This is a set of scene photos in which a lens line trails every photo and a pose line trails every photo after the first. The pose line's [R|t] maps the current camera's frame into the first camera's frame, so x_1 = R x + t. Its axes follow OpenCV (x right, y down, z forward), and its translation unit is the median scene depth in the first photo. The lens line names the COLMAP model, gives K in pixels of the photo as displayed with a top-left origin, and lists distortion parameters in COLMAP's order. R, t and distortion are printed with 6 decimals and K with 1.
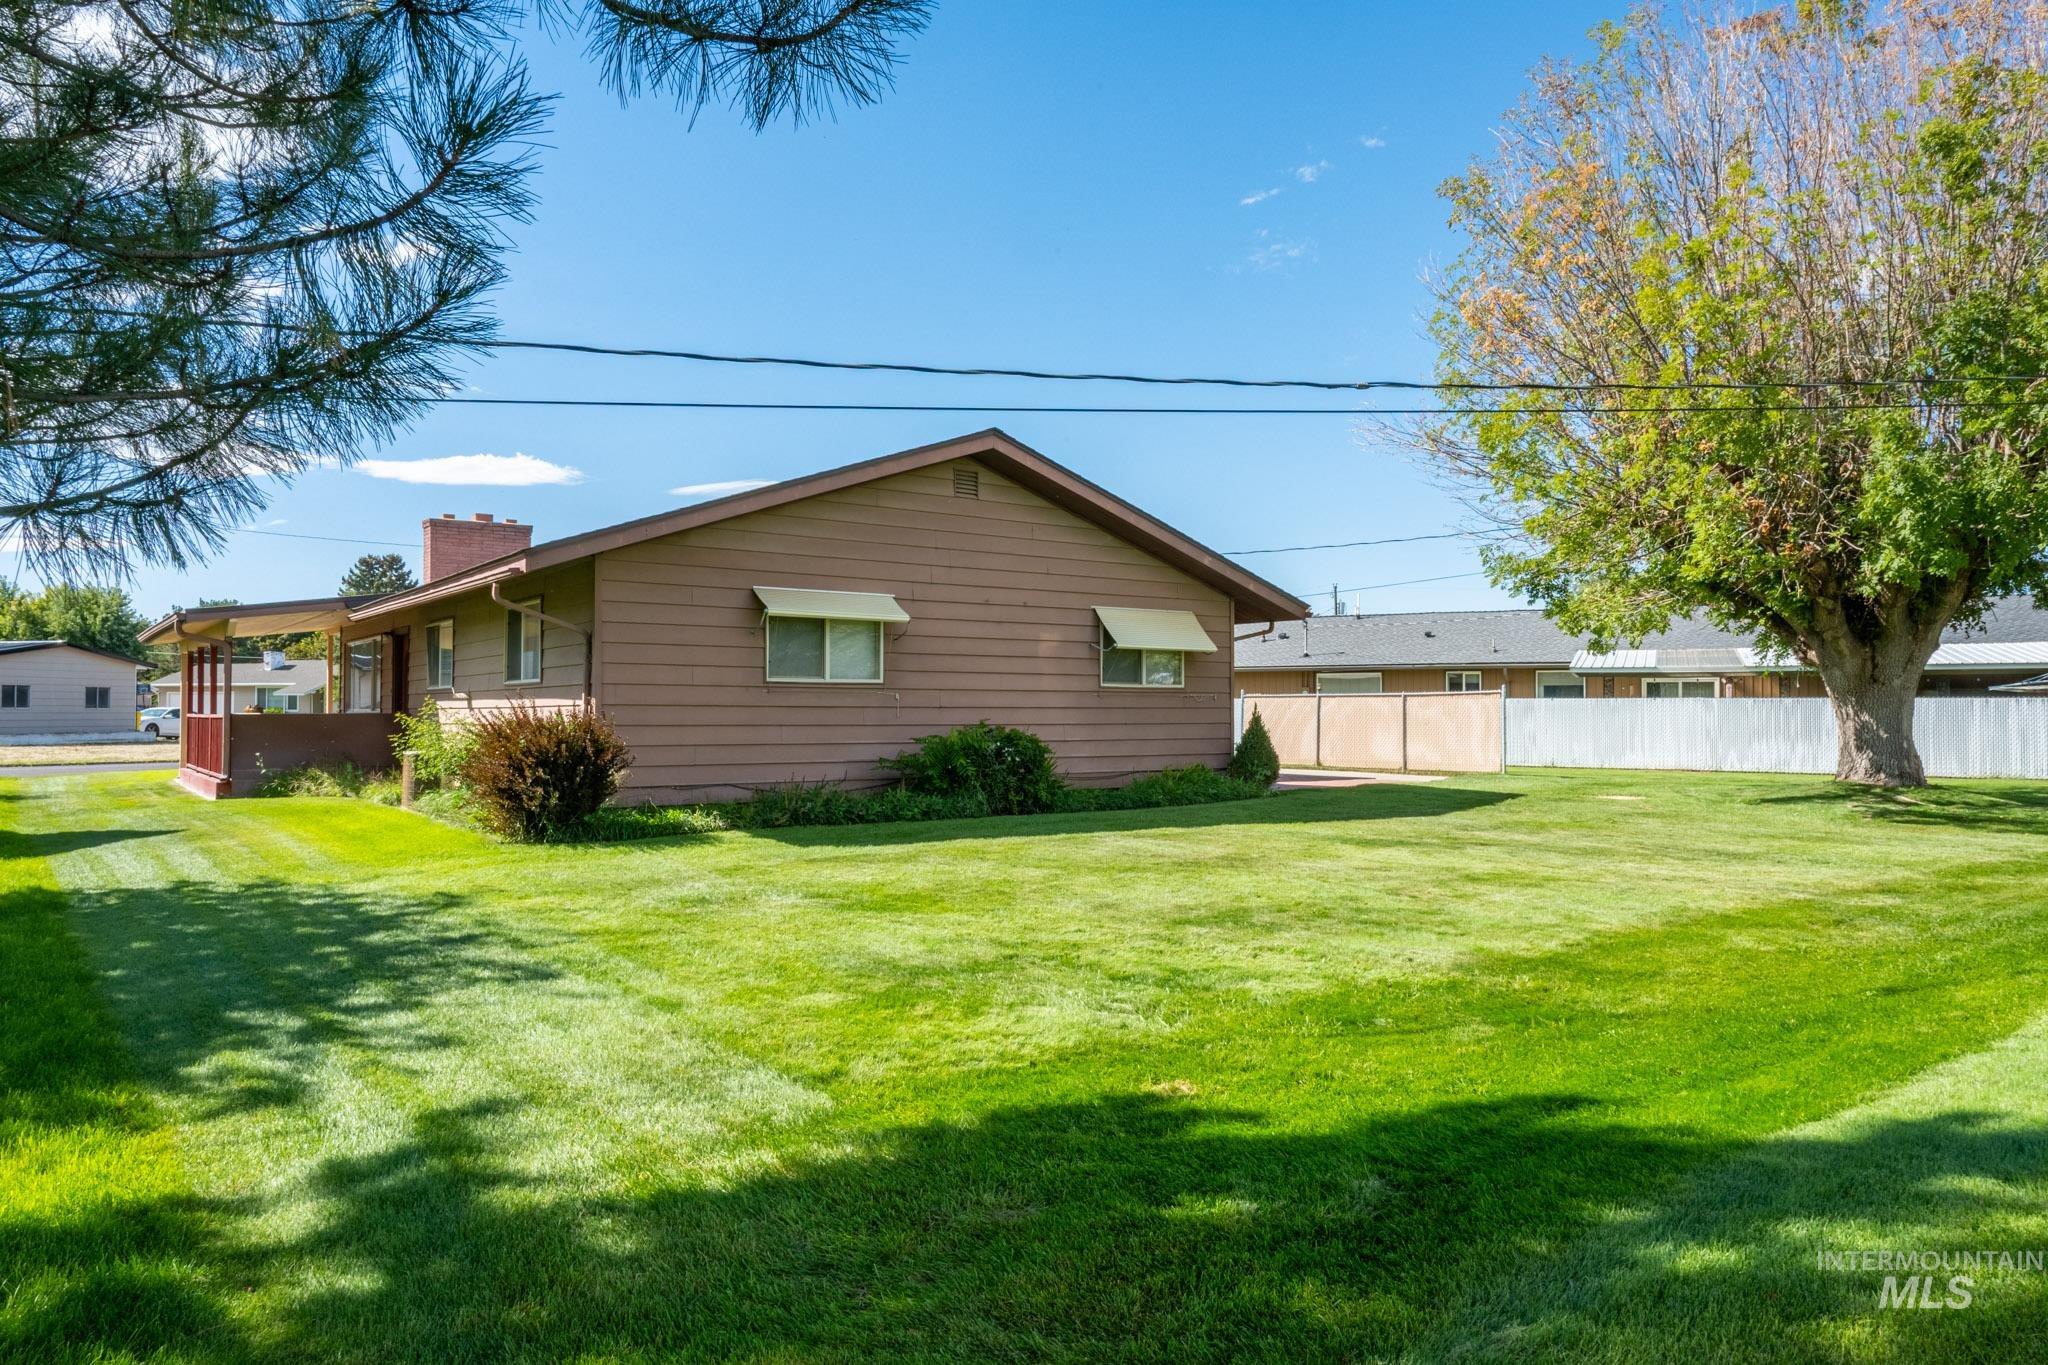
lens RADIAL K [[1353.1, 0, 1024.0], [0, 1353.1, 682.5], [0, 0, 1]] dist [-0.005616, 0.001233]
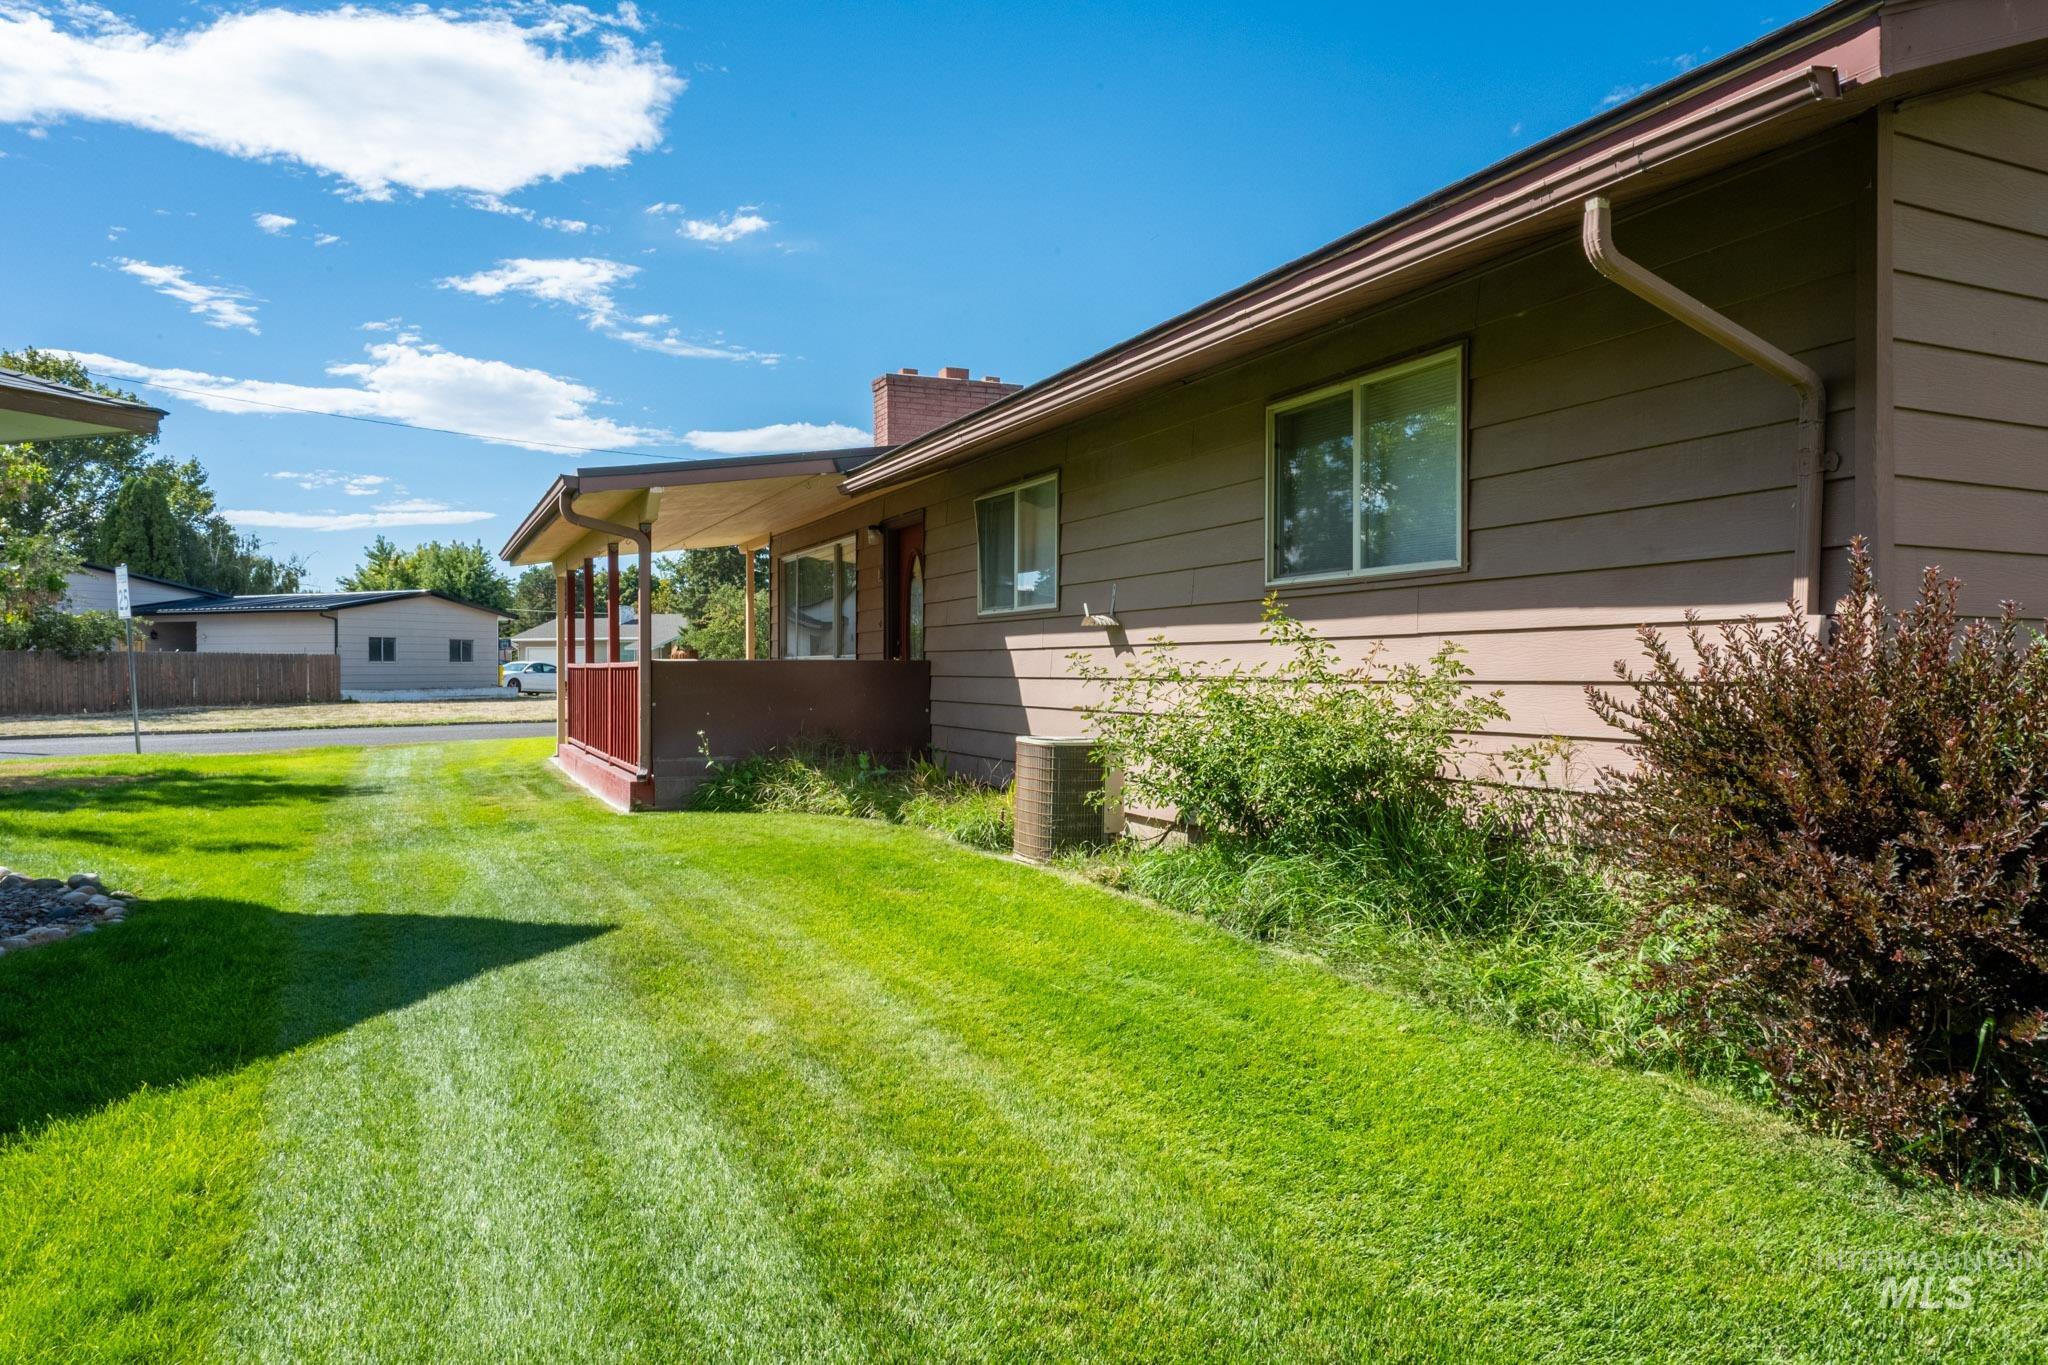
lens RADIAL K [[1353.1, 0, 1024.0], [0, 1353.1, 682.5], [0, 0, 1]] dist [-0.005616, 0.001233]
pose [[0.977899, 0.001073, -0.209077, -0.256380], [0.005835, 0.999457, 0.032421, 0.012113], [0.208998, -0.032924, 0.977362, 0.388470]]
